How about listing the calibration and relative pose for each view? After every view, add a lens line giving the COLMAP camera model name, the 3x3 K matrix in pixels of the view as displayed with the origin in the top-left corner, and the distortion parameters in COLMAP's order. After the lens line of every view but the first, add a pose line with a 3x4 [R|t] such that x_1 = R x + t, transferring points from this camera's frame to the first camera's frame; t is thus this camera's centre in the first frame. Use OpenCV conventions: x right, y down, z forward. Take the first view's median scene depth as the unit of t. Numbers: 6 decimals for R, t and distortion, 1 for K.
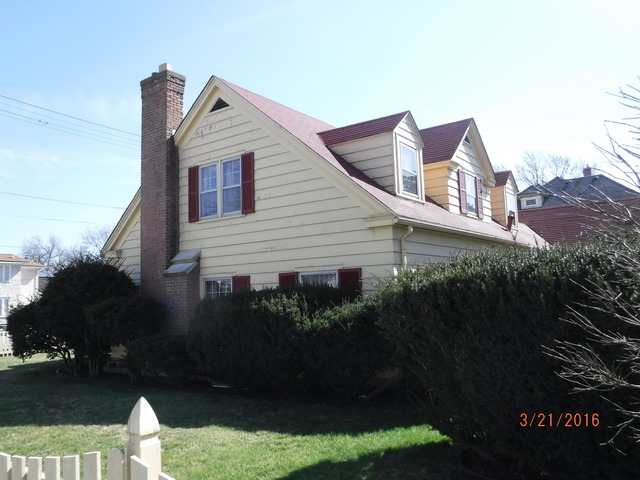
lens RADIAL K [[536.2, 0, 320.0], [0, 536.2, 243.0], [0, 0, 1]] dist [-0.054890, 0.013085]
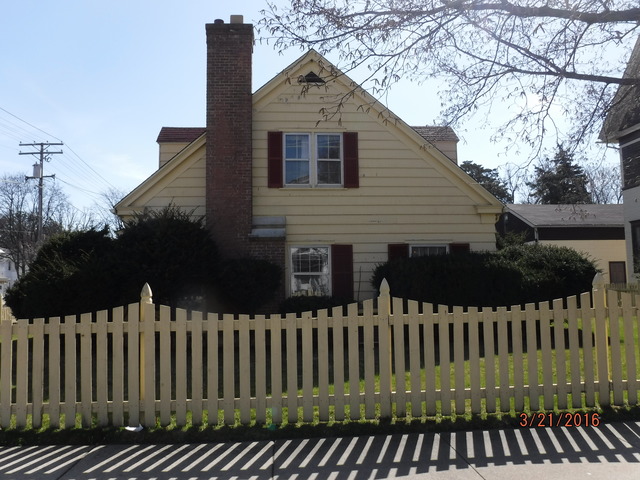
lens RADIAL K [[536.2, 0, 319.5], [0, 536.2, 238.4], [0, 0, 1]] dist [-0.054890, 0.013085]
pose [[0.766314, 0.070761, 0.638558, -0.845859], [-0.076708, 0.996884, -0.018413, 0.070520], [-0.637871, -0.034873, 0.769354, 0.192465]]
